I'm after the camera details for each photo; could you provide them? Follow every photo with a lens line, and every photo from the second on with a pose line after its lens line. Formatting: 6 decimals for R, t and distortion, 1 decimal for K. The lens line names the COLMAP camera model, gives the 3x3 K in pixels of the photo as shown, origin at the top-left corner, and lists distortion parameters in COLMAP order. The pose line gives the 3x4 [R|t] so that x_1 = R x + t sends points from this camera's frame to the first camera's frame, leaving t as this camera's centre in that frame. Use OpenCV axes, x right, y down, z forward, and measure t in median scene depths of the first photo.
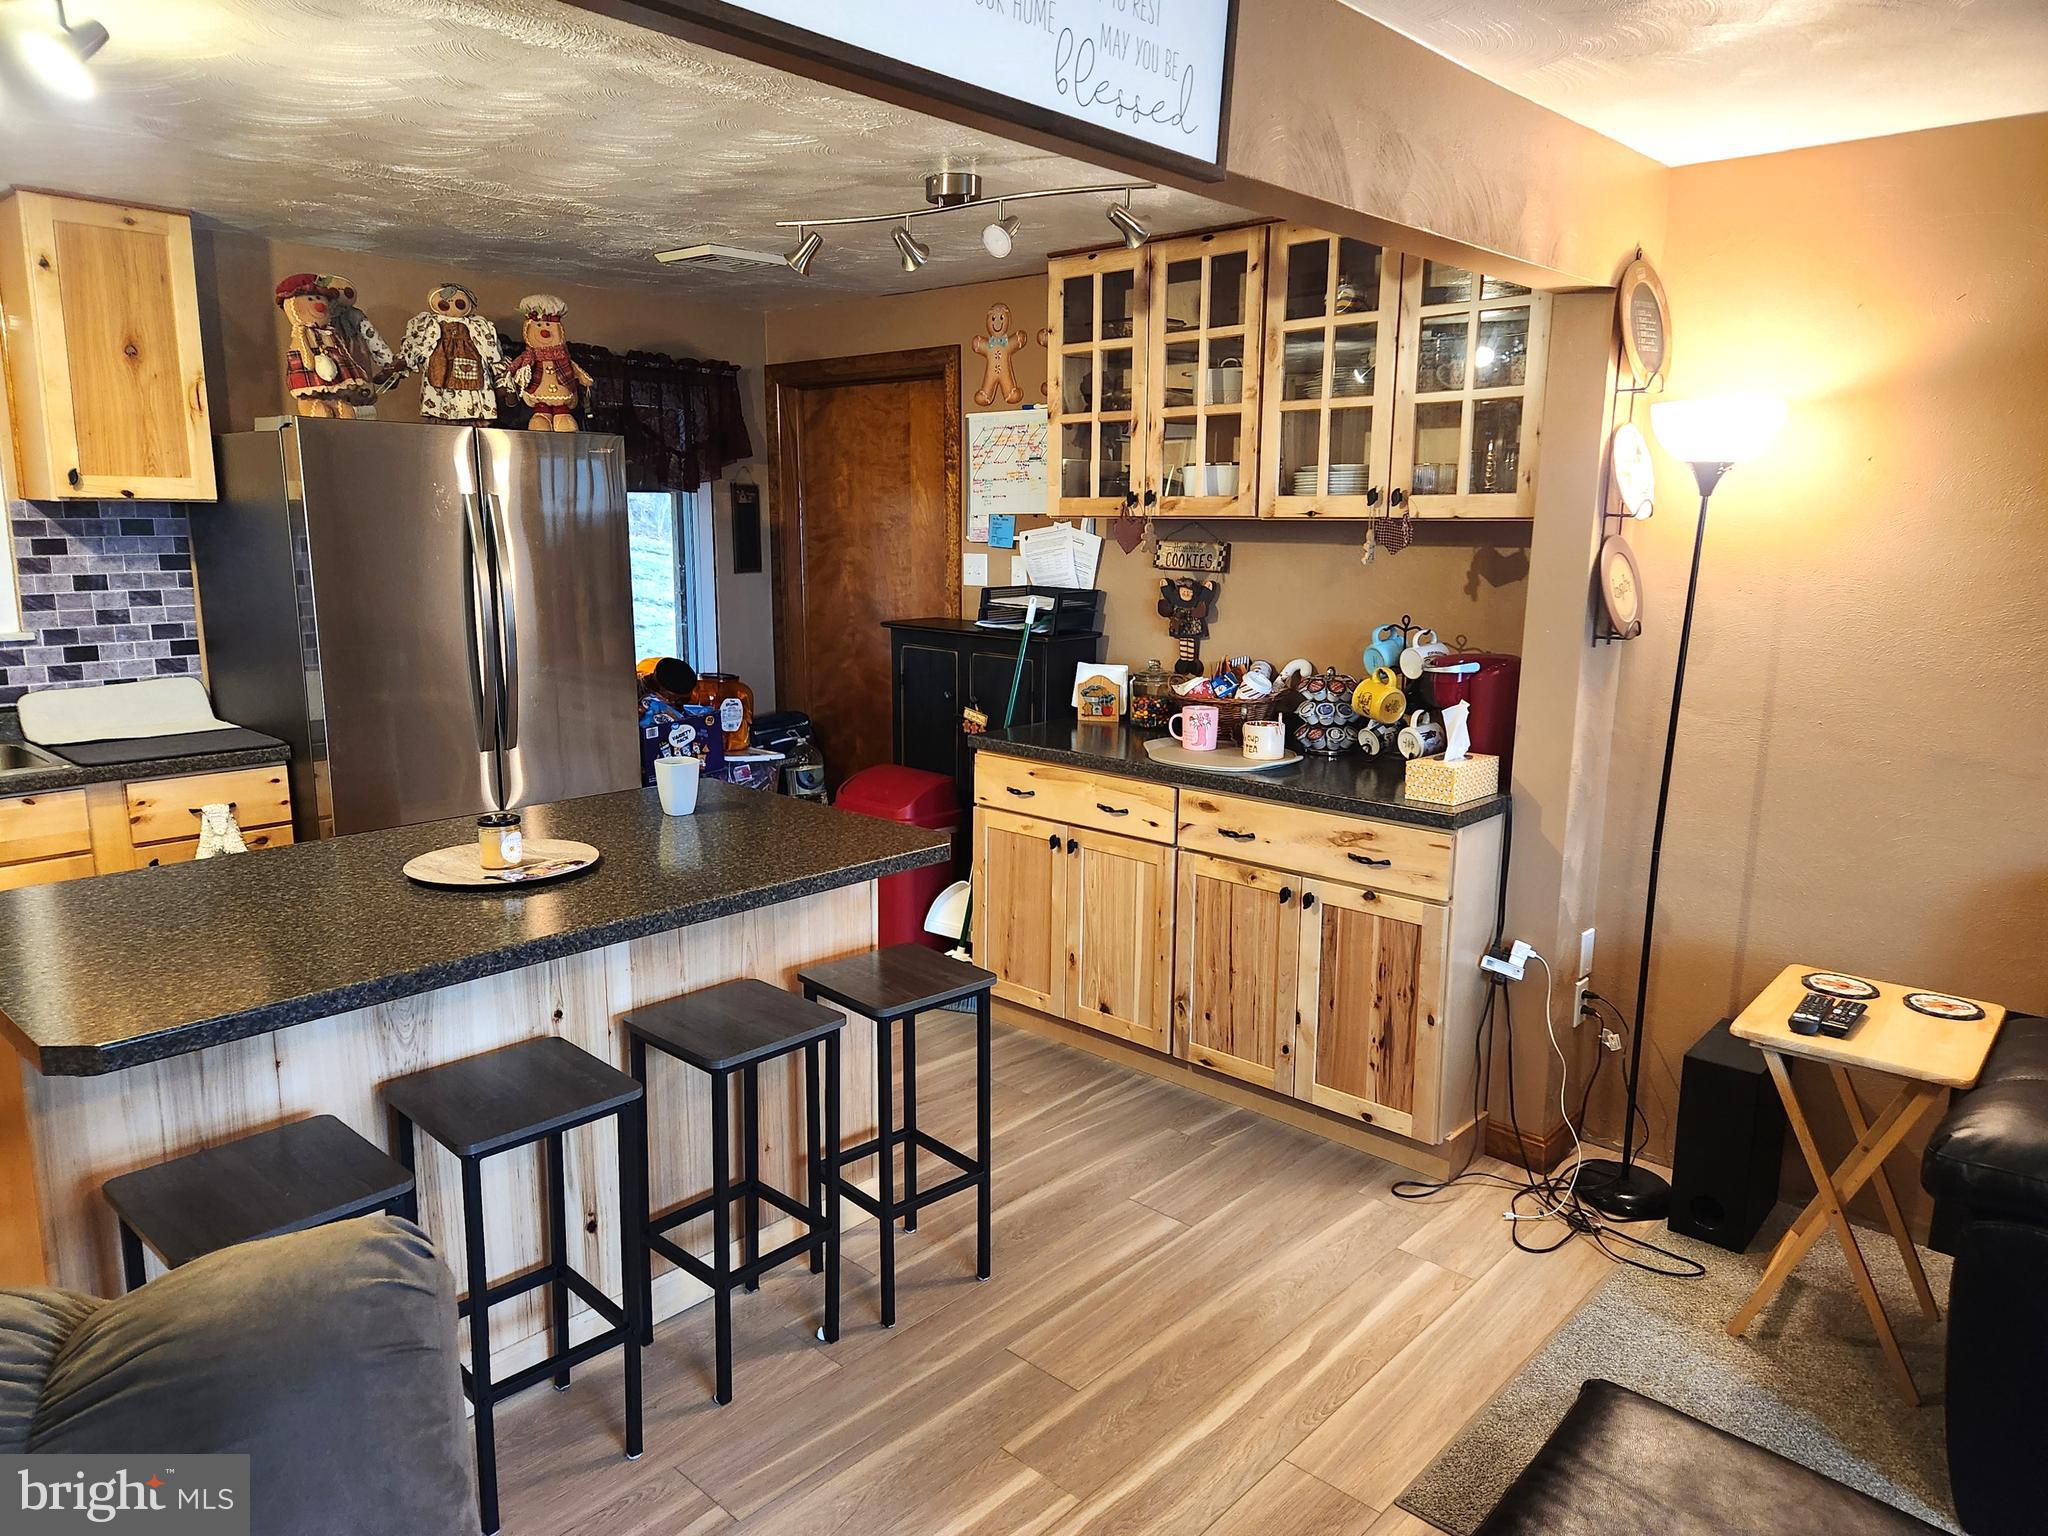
lens RADIAL K [[1375.1, 0, 1025.9], [0, 1375.1, 766.0], [0, 0, 1]] dist [0.081115, -0.064190]
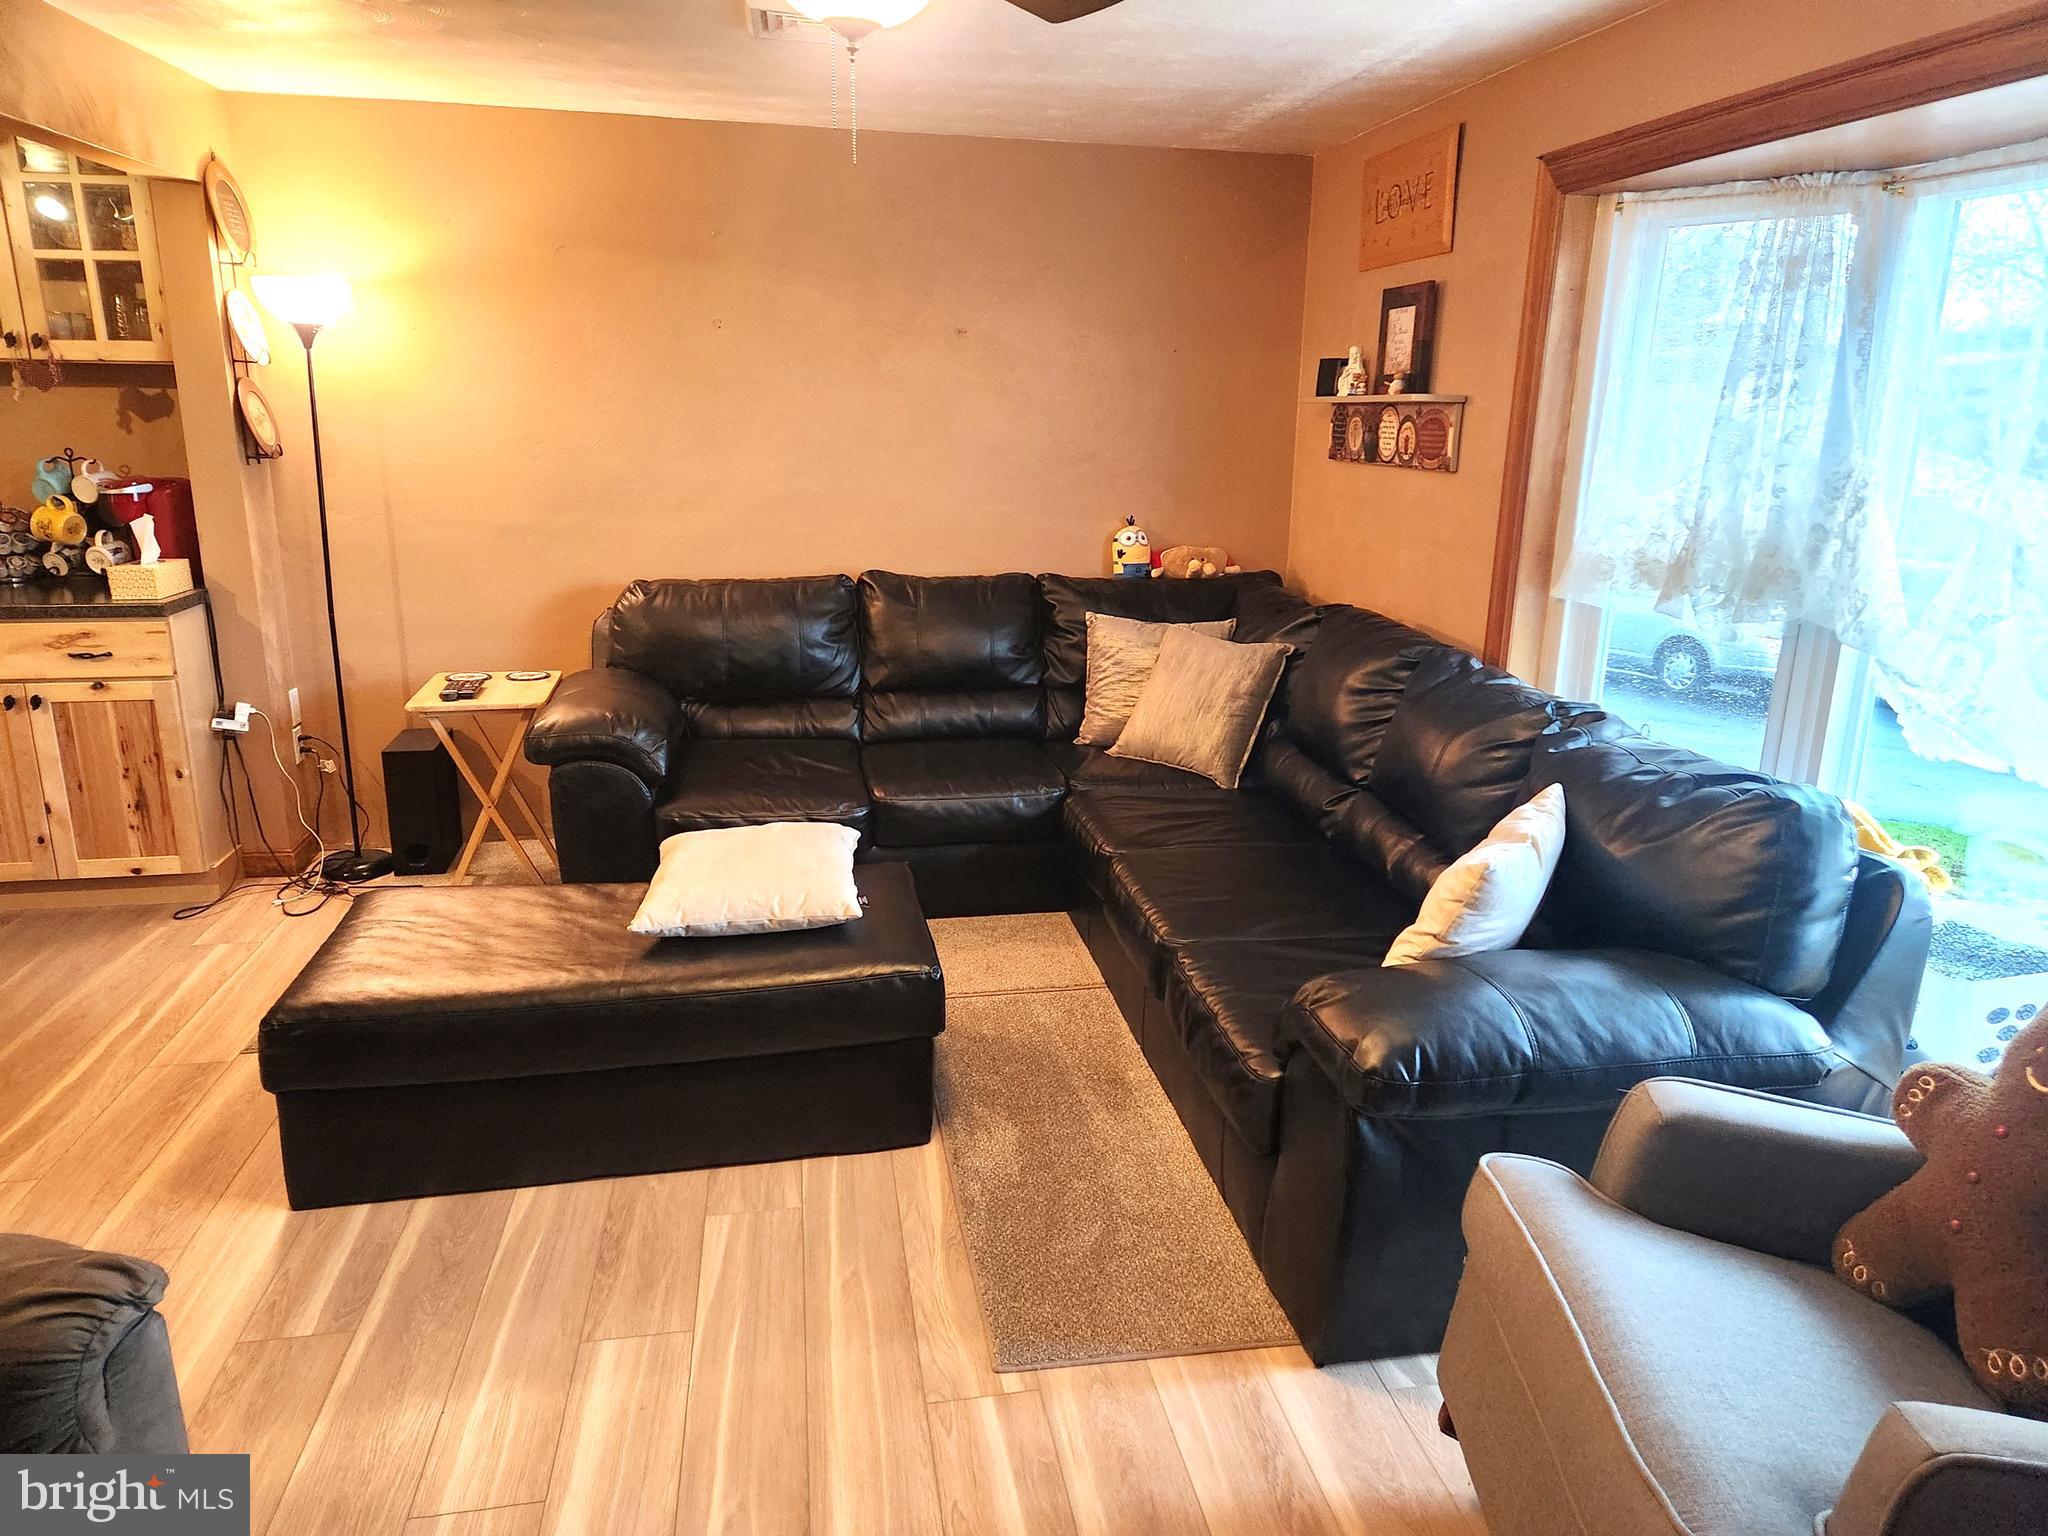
lens RADIAL K [[1375.1, 0, 1028.0], [0, 1375.1, 756.7], [0, 0, 1]] dist [0.081115, -0.064190]
pose [[0.615372, -0.201688, 0.761997, -0.189482], [0.137045, 0.979363, 0.148547, 0.082895], [-0.776232, 0.013016, 0.630313, -0.371337]]
